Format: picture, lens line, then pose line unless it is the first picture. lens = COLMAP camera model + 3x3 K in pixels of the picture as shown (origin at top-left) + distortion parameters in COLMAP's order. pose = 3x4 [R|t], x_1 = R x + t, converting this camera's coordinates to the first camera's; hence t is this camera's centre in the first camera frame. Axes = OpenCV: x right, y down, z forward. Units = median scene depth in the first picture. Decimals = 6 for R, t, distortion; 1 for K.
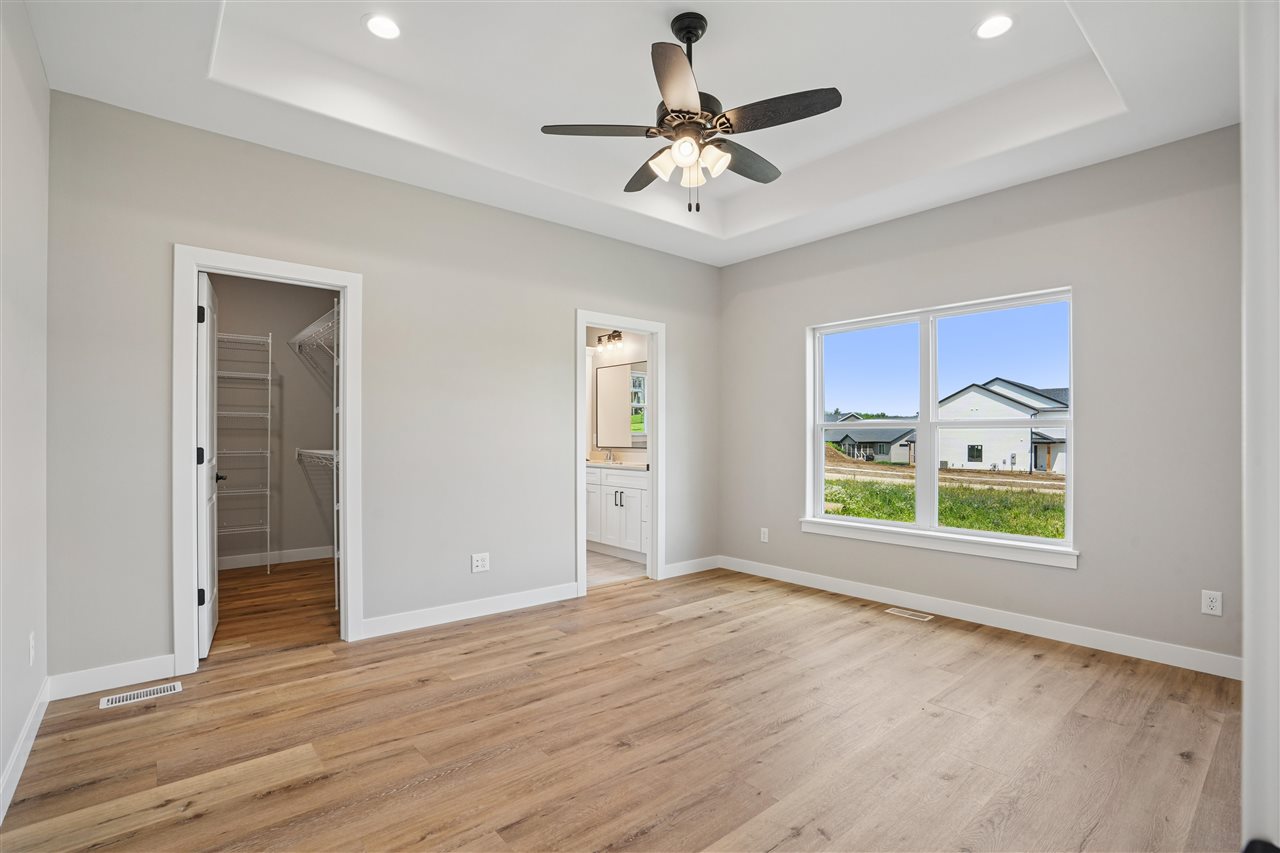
lens RADIAL K [[591.1, 0, 632.8], [0, 591.1, 432.0], [0, 0, 1]] dist [-0.059449, 0.019719]
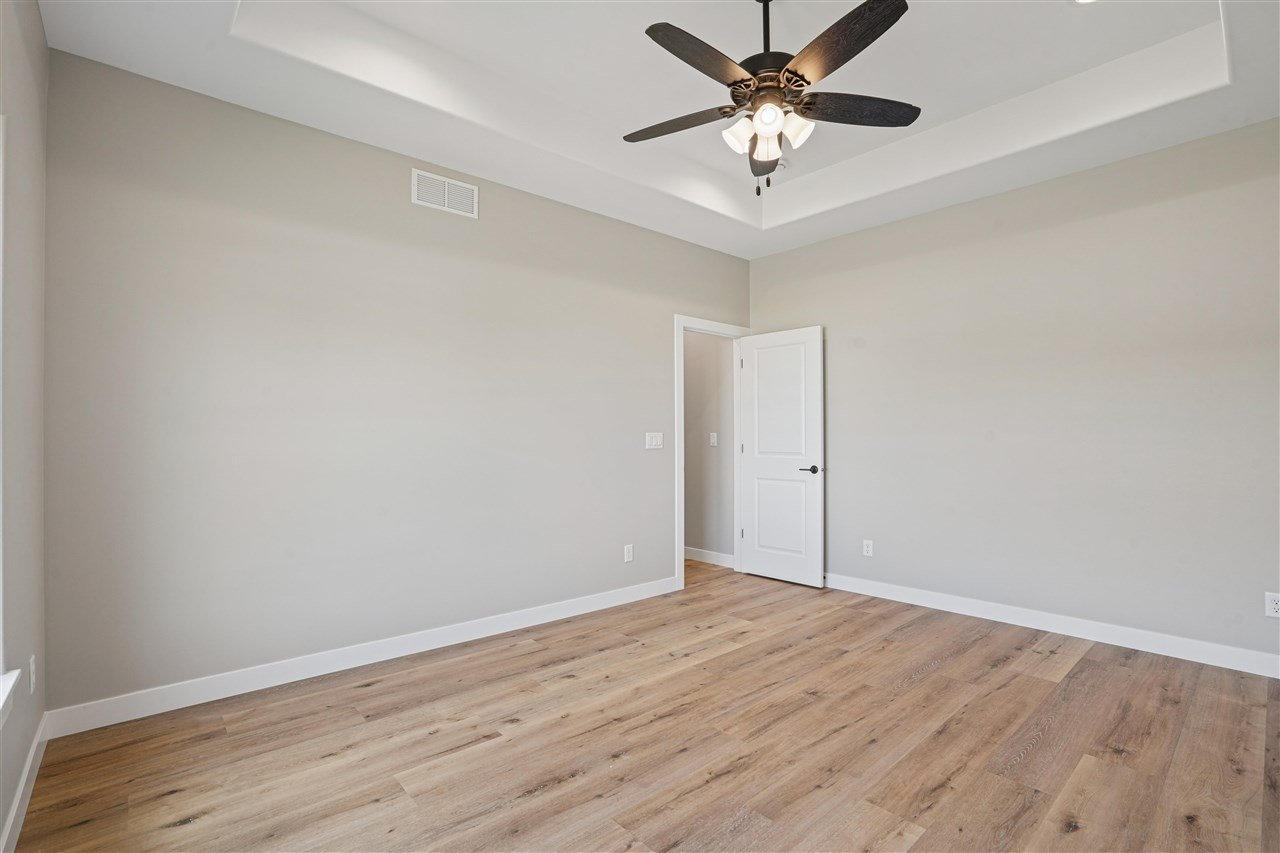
lens RADIAL K [[591.1, 0, 632.8], [0, 591.1, 432.0], [0, 0, 1]] dist [-0.059449, 0.019719]
pose [[-0.999776, 0.001519, -0.021112, 0.321200], [0.001915, 0.999823, -0.018741, 0.017990], [0.021080, -0.018777, -0.999601, 1.867703]]
